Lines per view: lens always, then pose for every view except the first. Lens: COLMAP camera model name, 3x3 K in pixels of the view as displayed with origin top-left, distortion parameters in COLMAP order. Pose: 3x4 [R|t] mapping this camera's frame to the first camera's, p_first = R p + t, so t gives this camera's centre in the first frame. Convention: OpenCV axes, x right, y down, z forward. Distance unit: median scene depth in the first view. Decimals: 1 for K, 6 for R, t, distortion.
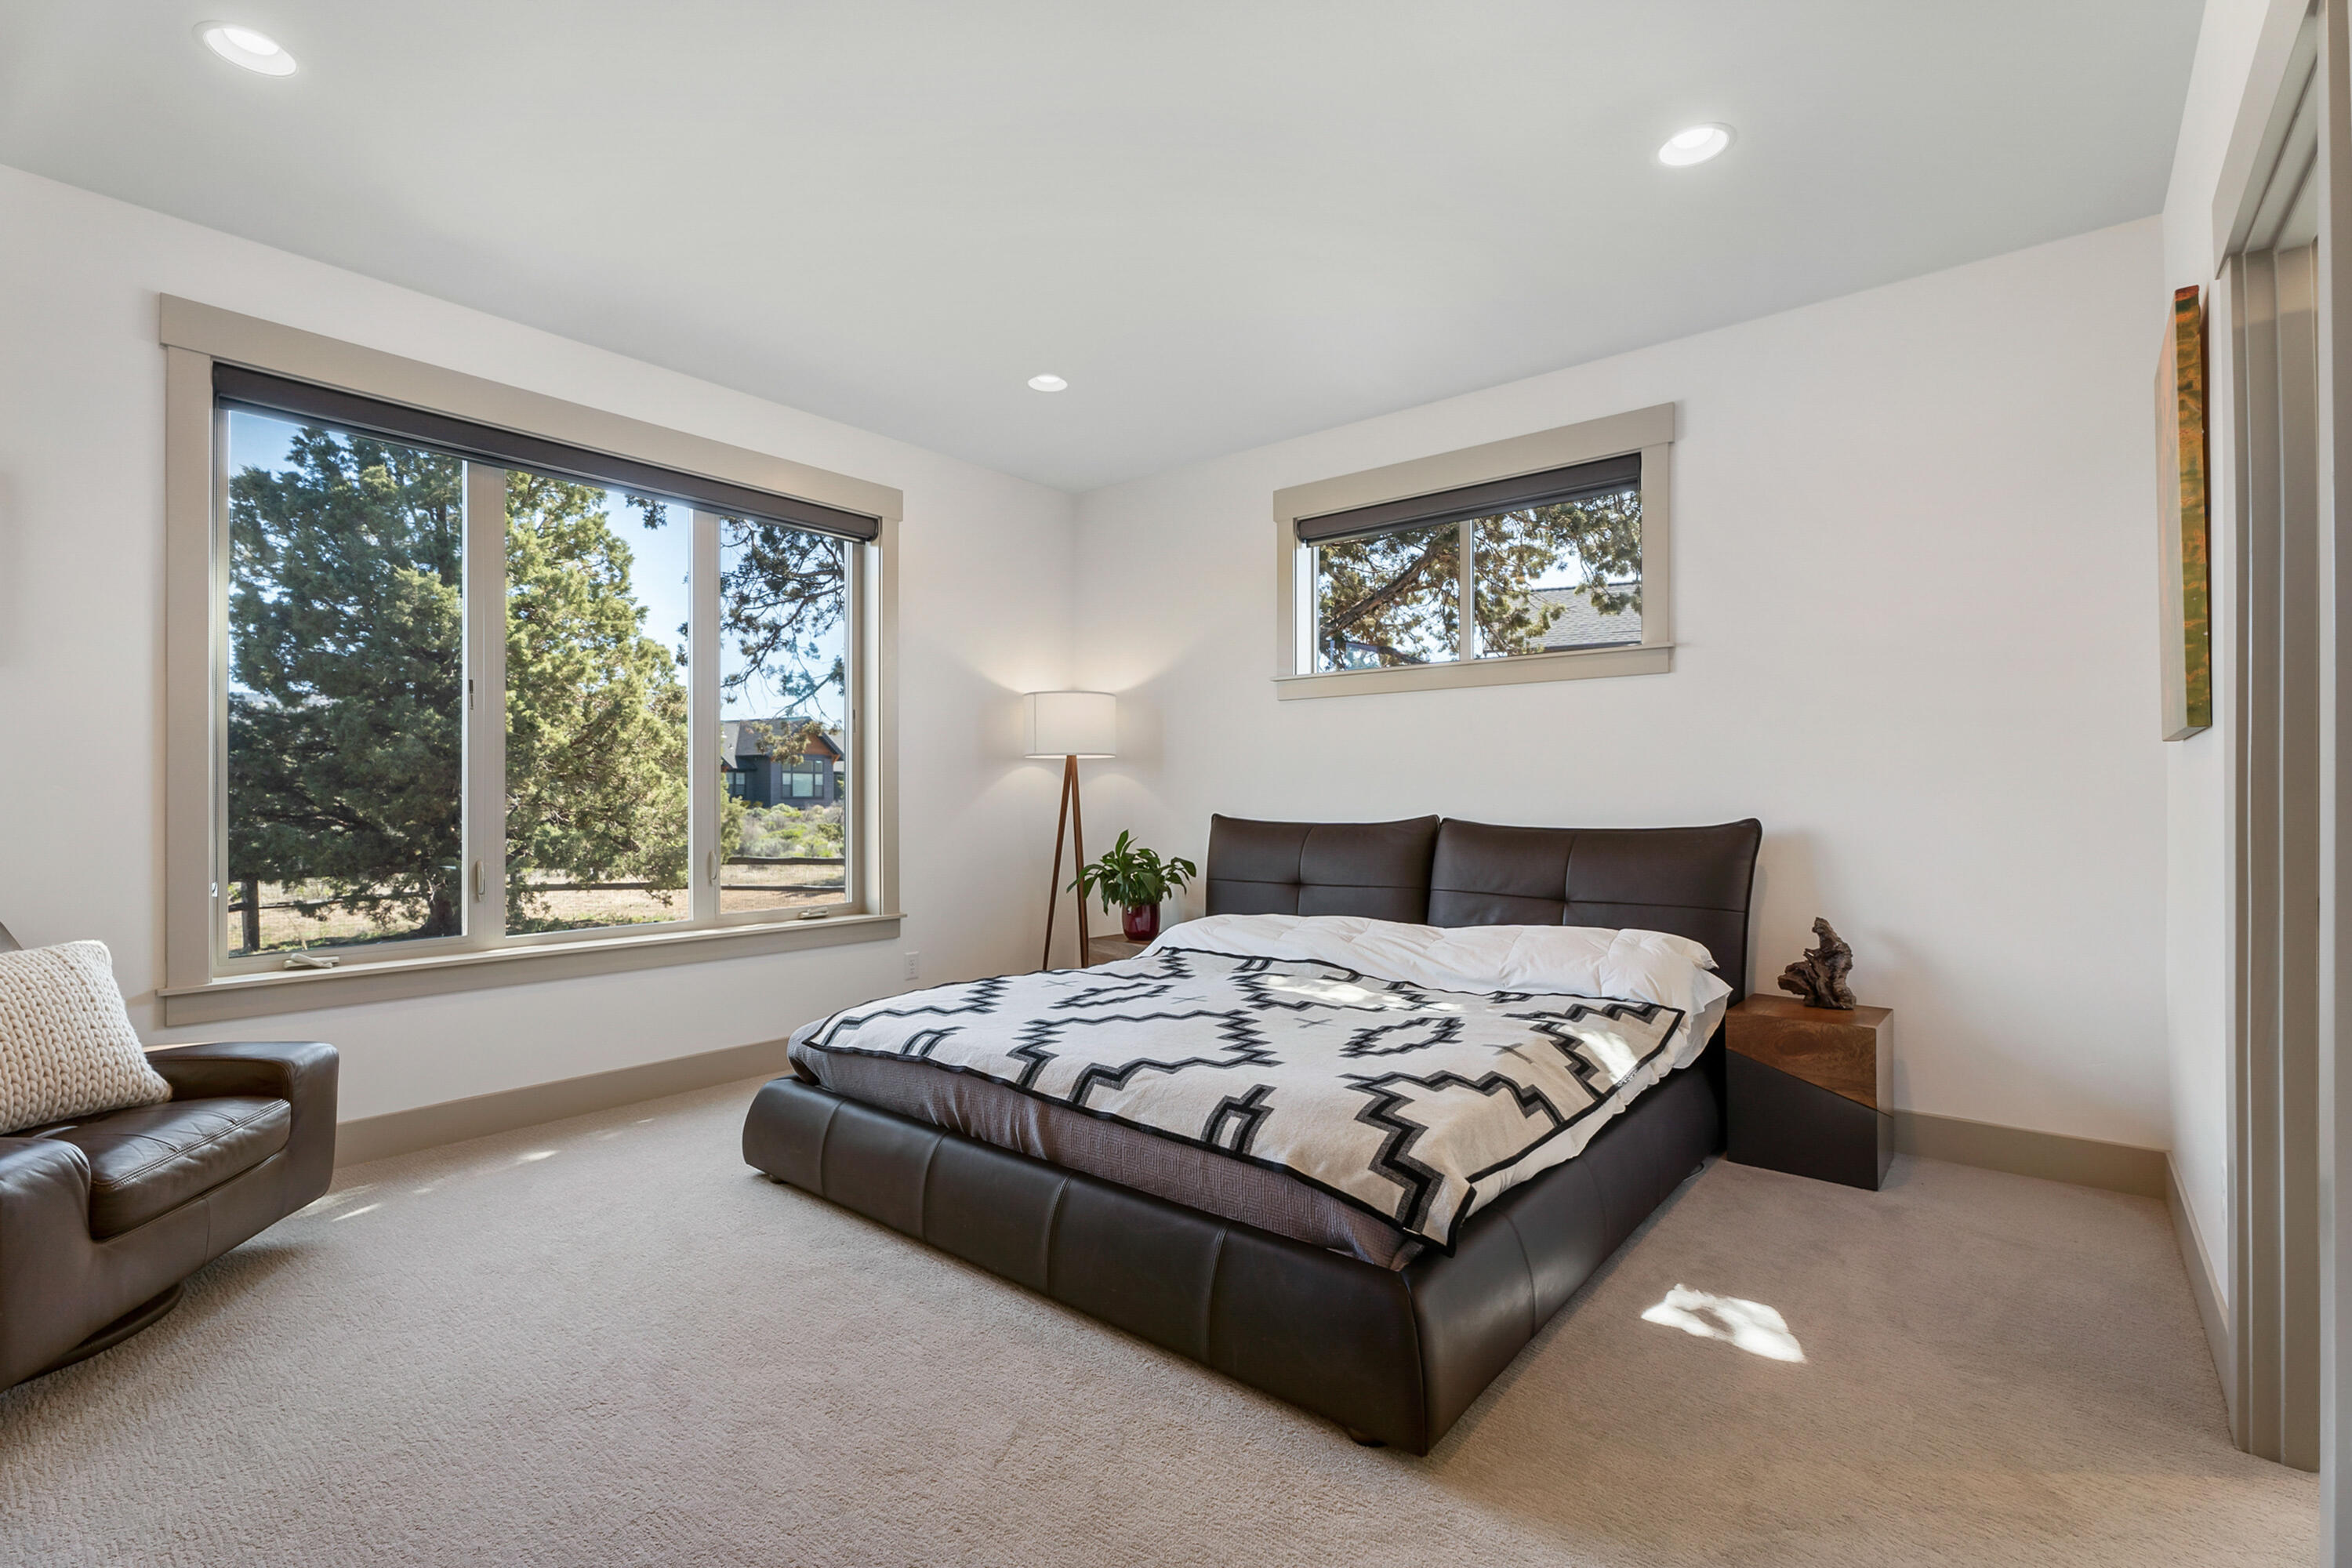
lens RADIAL K [[1049.8, 0, 1172.8], [0, 1049.8, 773.3], [0, 0, 1]] dist [0.000866, -0.000632]
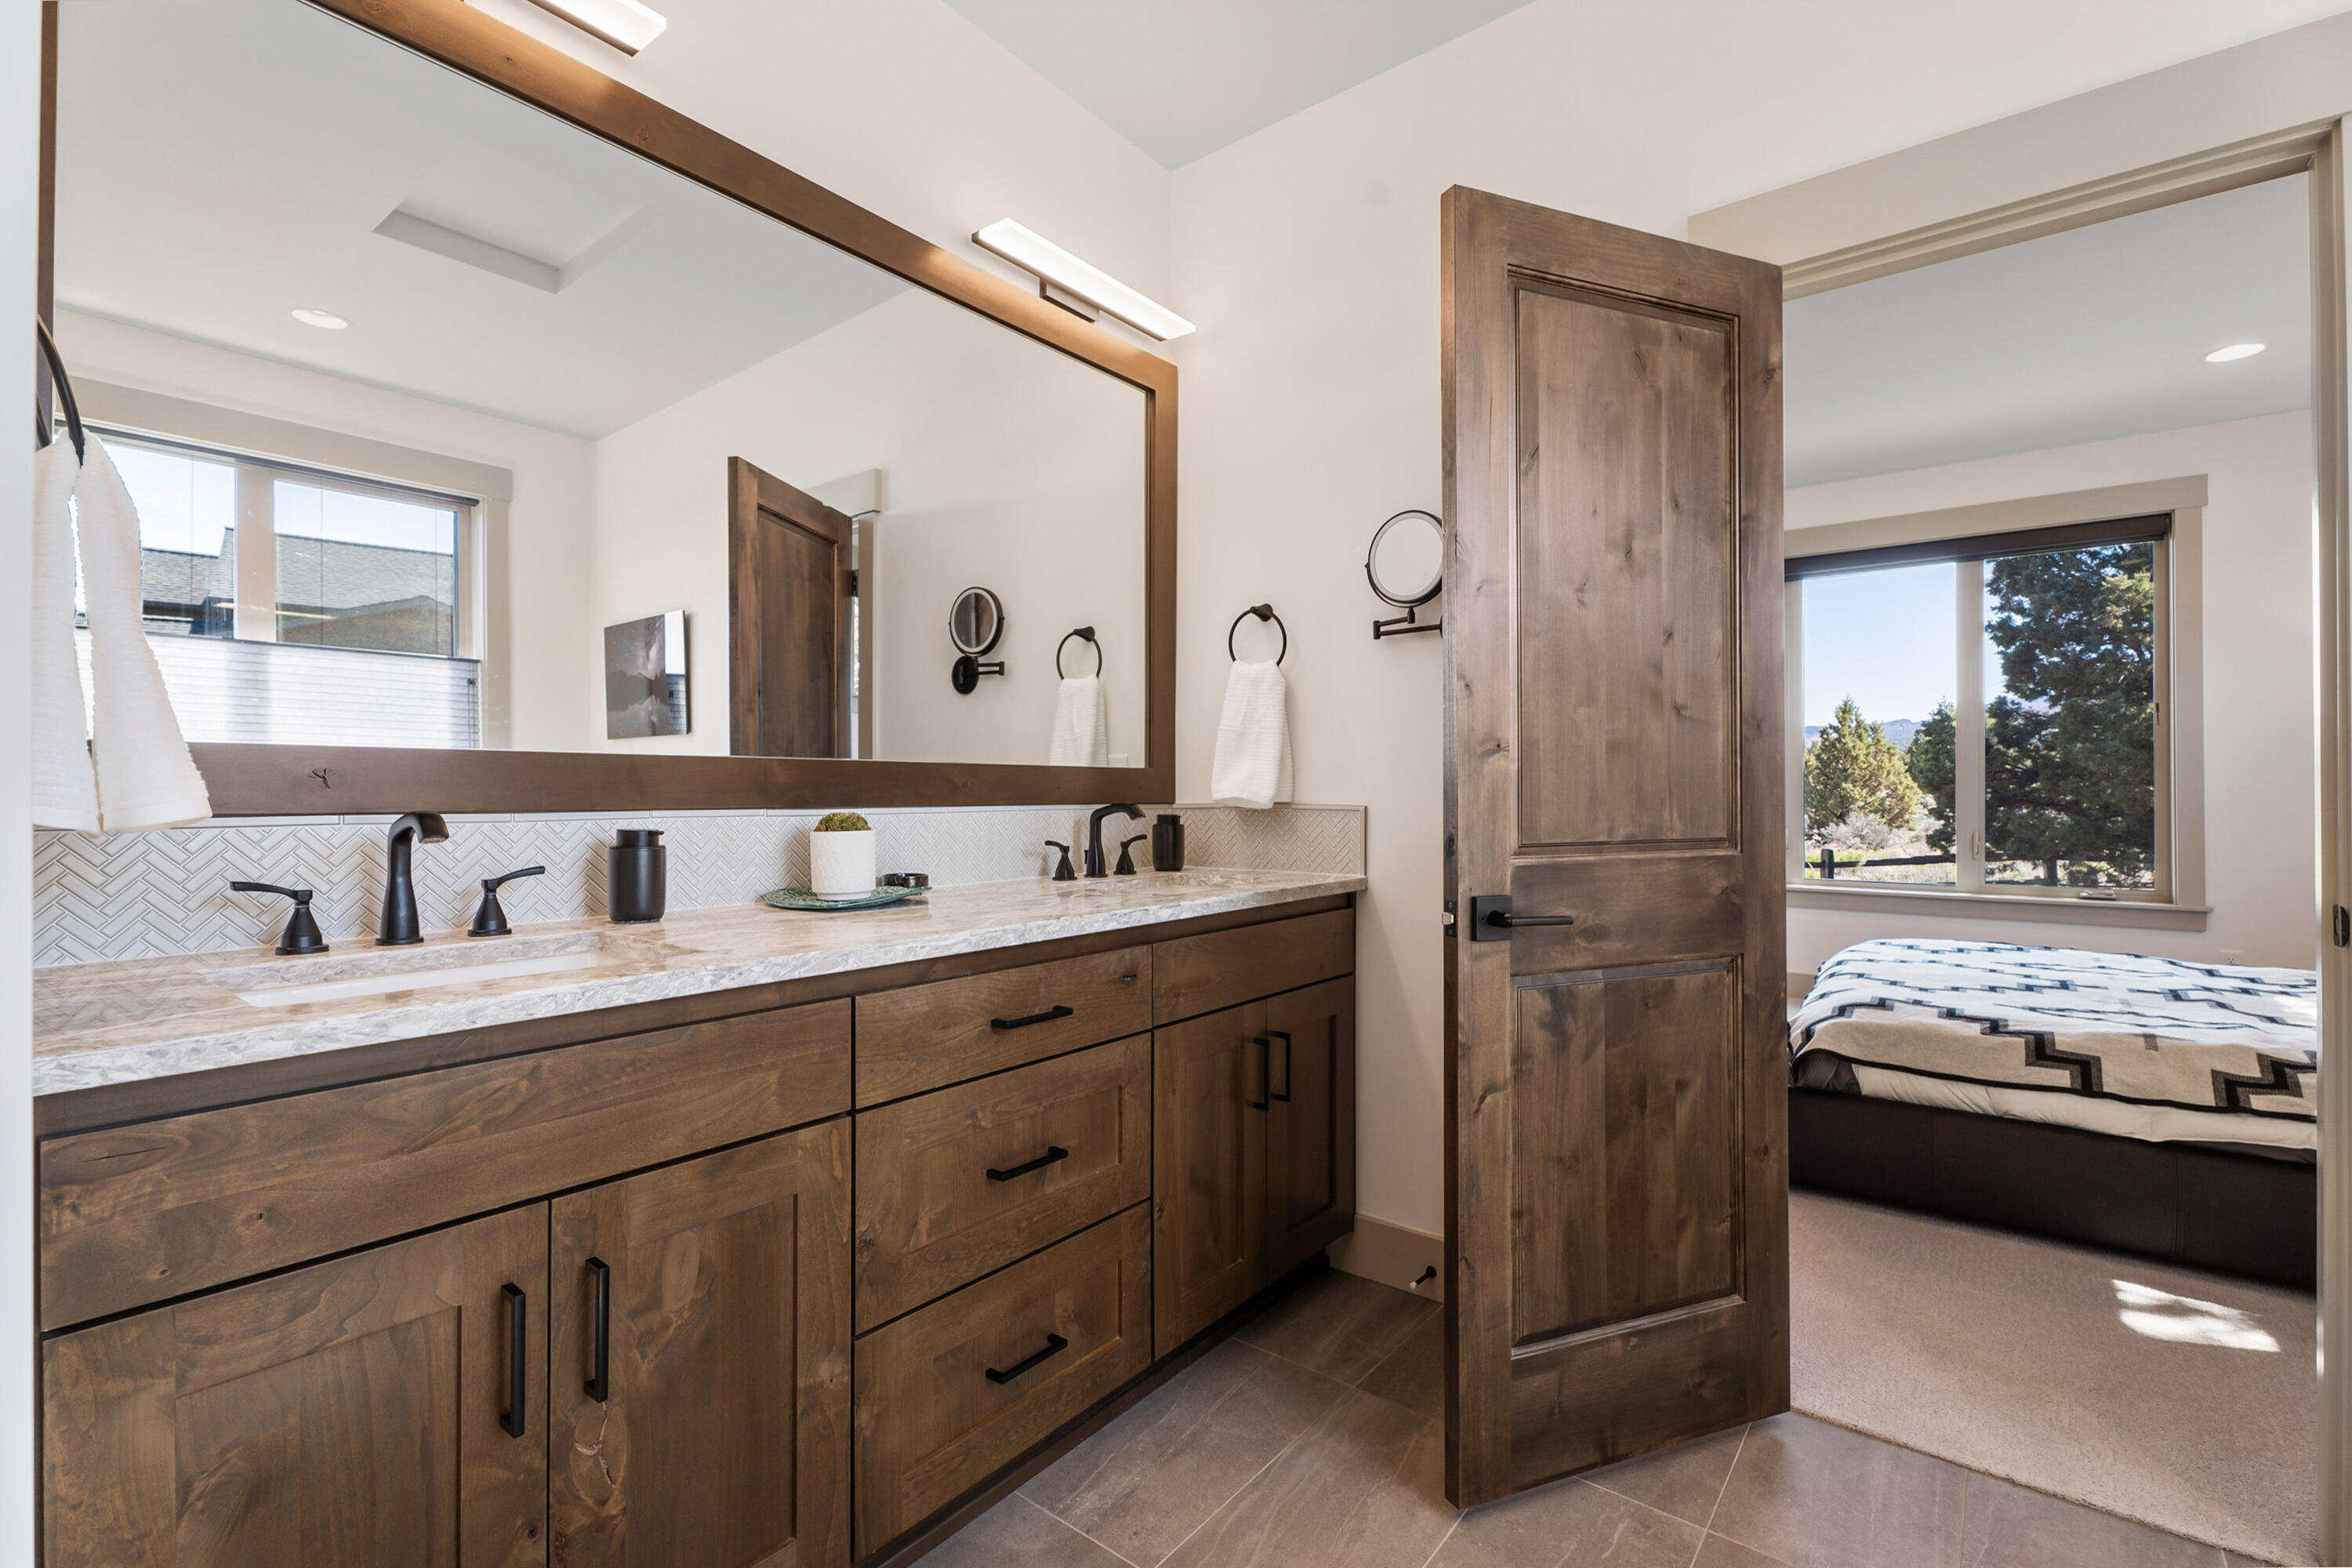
lens RADIAL K [[1049.8, 0, 1173.1], [0, 1049.8, 786.7], [0, 0, 1]] dist [0.000866, -0.000632]
pose [[0.026659, -0.003160, -0.999640, 0.790581], [0.025824, 0.999663, -0.002472, -0.001883], [0.999311, -0.025749, 0.026732, 0.013679]]
